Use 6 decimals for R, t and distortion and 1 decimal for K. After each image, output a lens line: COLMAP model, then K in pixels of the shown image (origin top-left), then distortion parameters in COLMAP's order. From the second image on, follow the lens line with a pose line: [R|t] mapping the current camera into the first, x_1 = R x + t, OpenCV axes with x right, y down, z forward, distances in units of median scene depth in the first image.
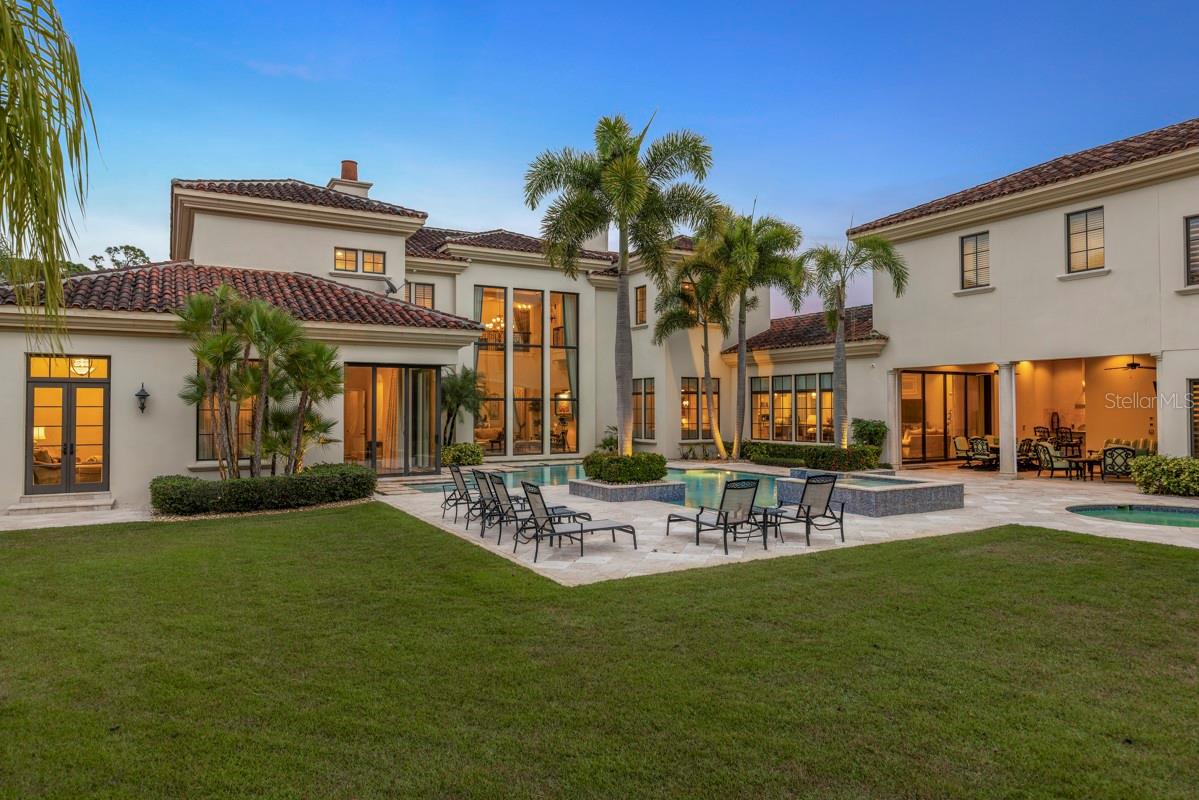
lens RADIAL K [[750.6, 0, 599.5], [0, 750.6, 400.0], [0, 0, 1]] dist [0.005825, 0.000485]
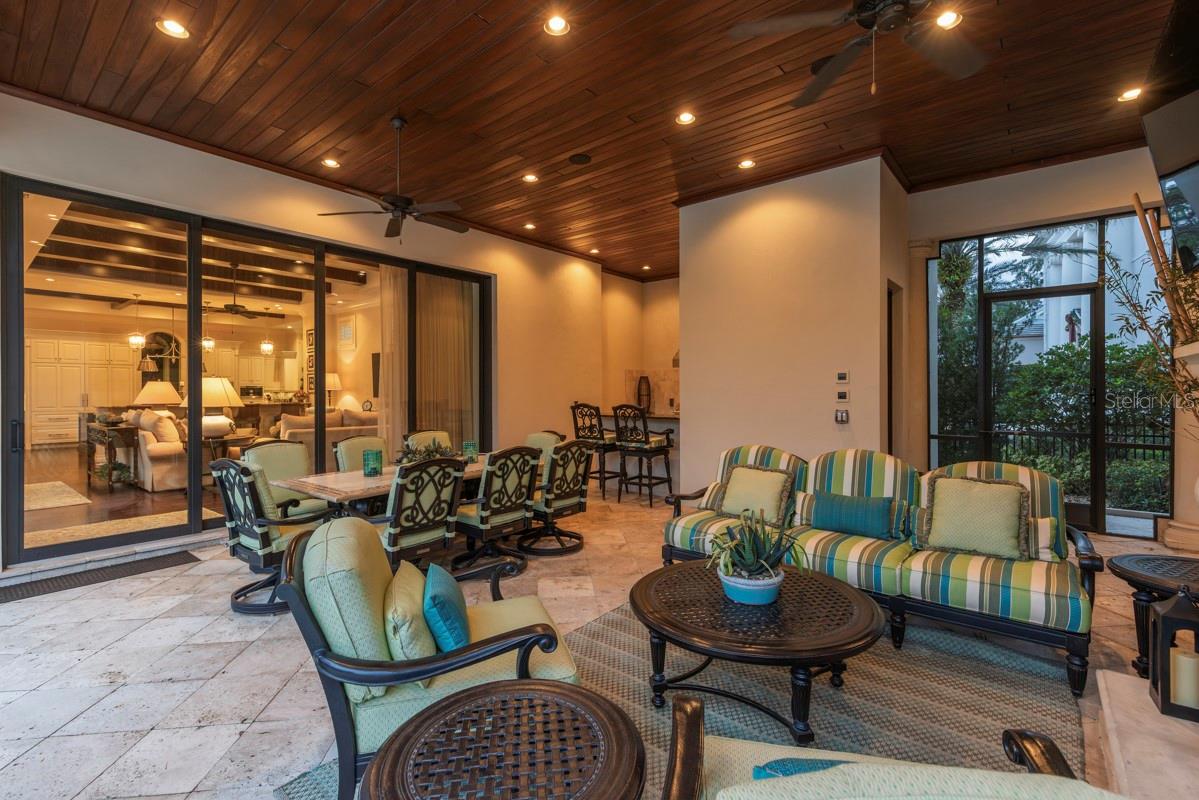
lens RADIAL K [[533.1, 0, 599.5], [0, 533.1, 400.0], [0, 0, 1]] dist [-0.000137, 0.000104]
pose [[0.931646, -0.005425, 0.363326, 0.454015], [-0.004329, 0.999652, 0.026027, 0.024168], [-0.363341, -0.025821, 0.931298, 0.679108]]
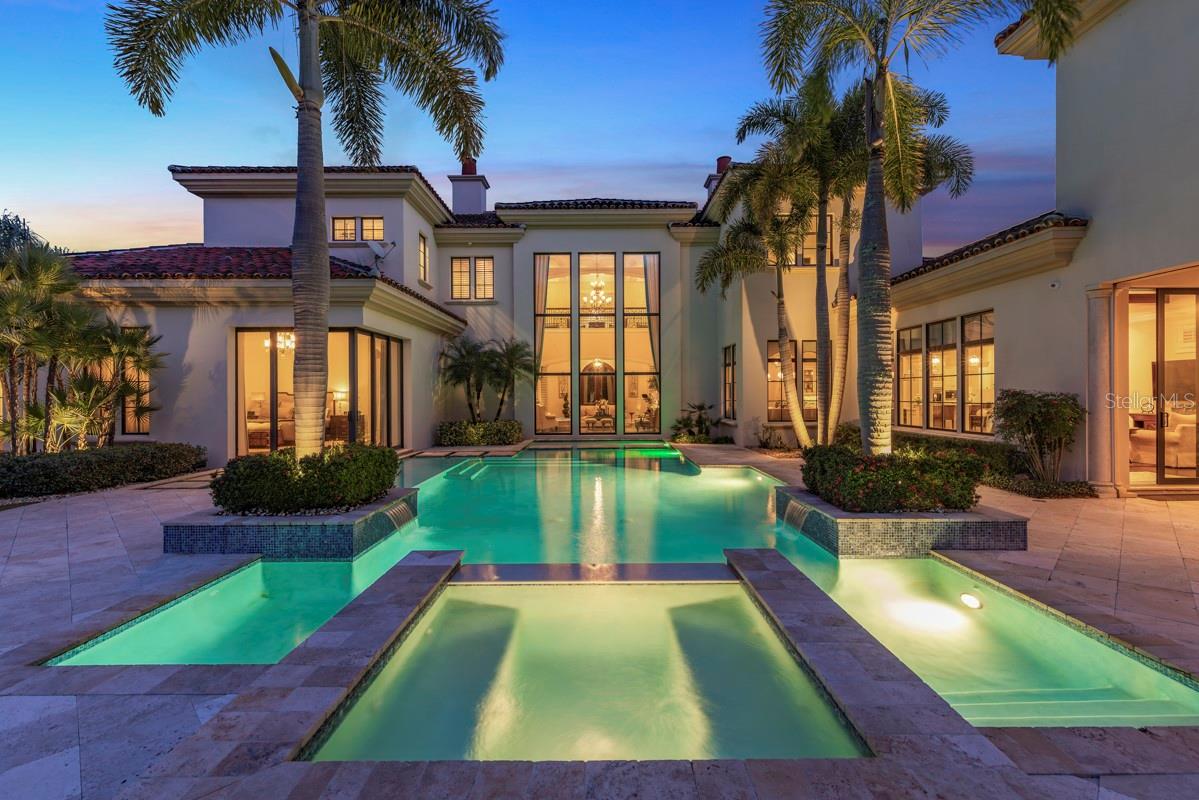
lens RADIAL K [[533.1, 0, 599.5], [0, 533.1, 400.0], [0, 0, 1]] dist [-0.000137, 0.000104]
pose [[0.873032, 0.002774, -0.487654, 0.240561], [0.010116, 0.999666, 0.023798, 0.017213], [0.487557, -0.025710, 0.872712, 0.468102]]
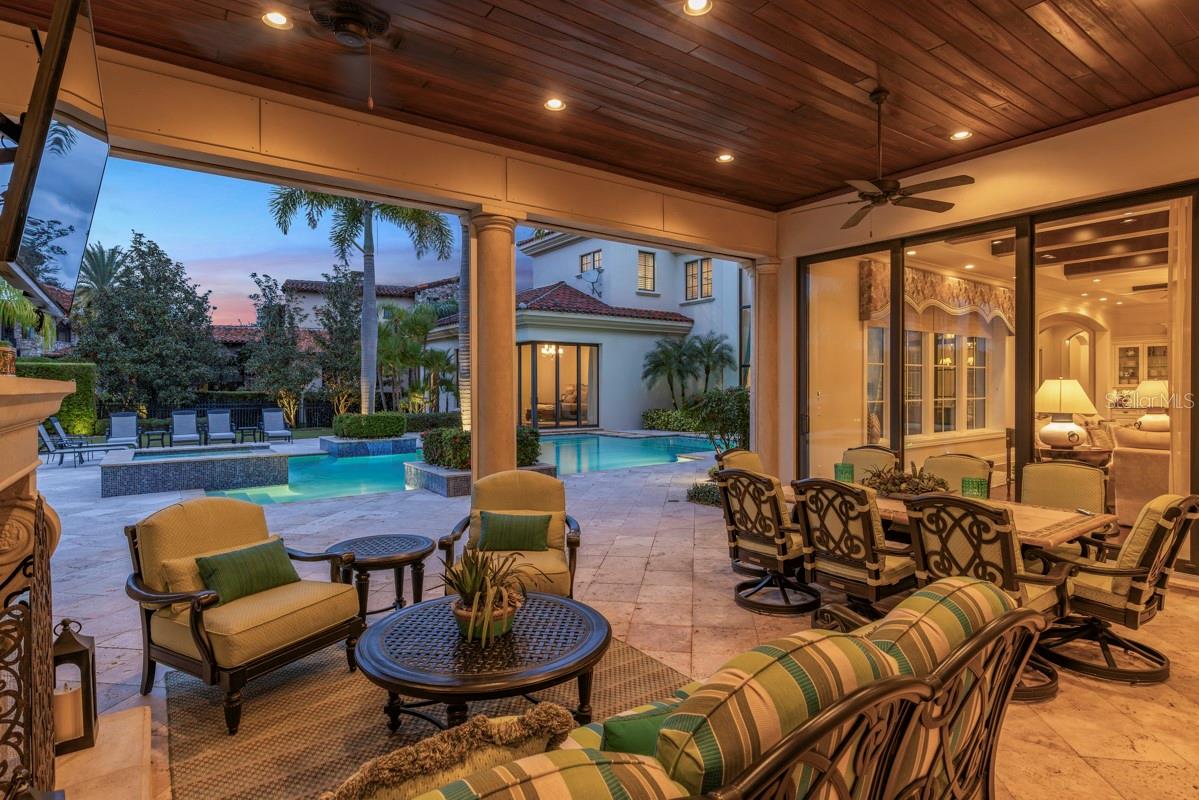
lens RADIAL K [[616.8, 0, 600.0], [0, 616.8, 388.1], [0, 0, 1]] dist [0.000661, 0.000046]
pose [[0.108365, 0.005128, -0.994098, 0.615929], [0.014287, 0.999875, 0.006715, 0.019829], [0.994009, -0.014930, 0.108278, 0.763955]]
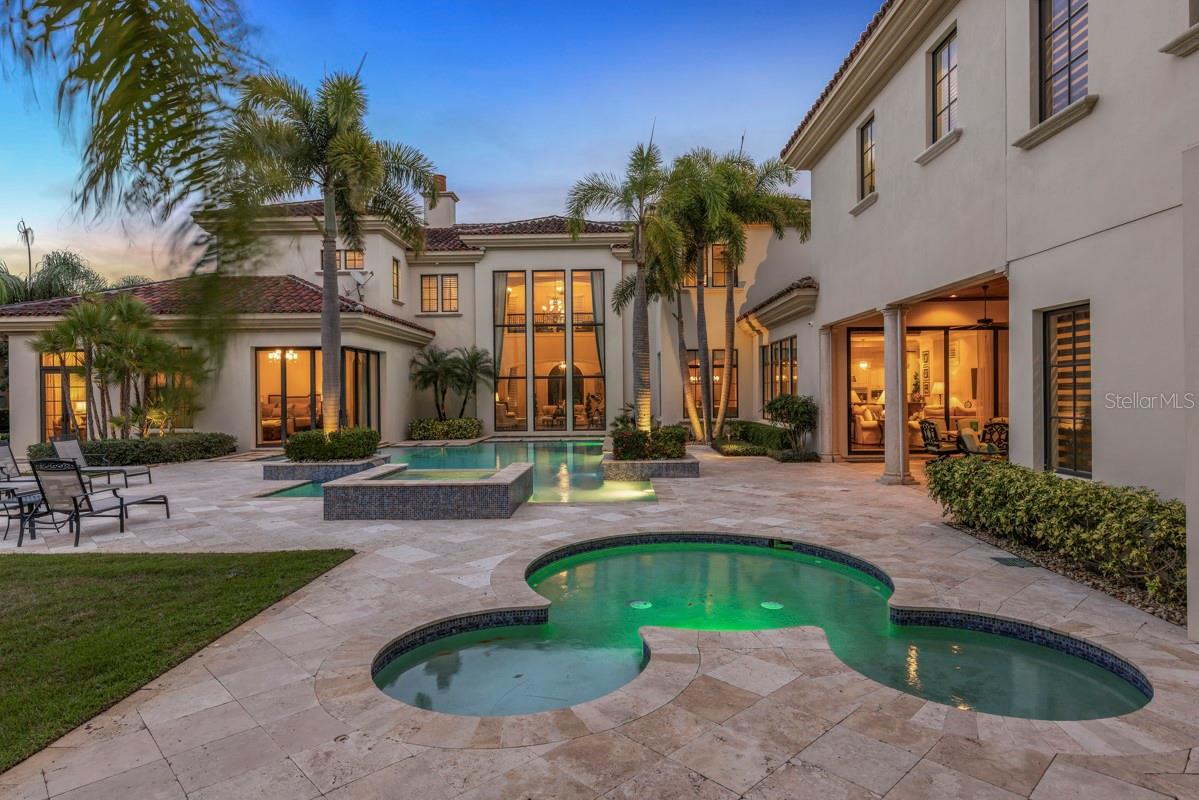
lens RADIAL K [[659.0, 0, 599.5], [0, 659.0, 400.0], [0, 0, 1]] dist [0.004999, 0.000698]
pose [[0.859076, -0.000702, -0.511847, 0.460890], [0.015359, 0.999584, 0.024406, 0.010340], [0.511617, -0.028828, 0.858730, 0.274988]]
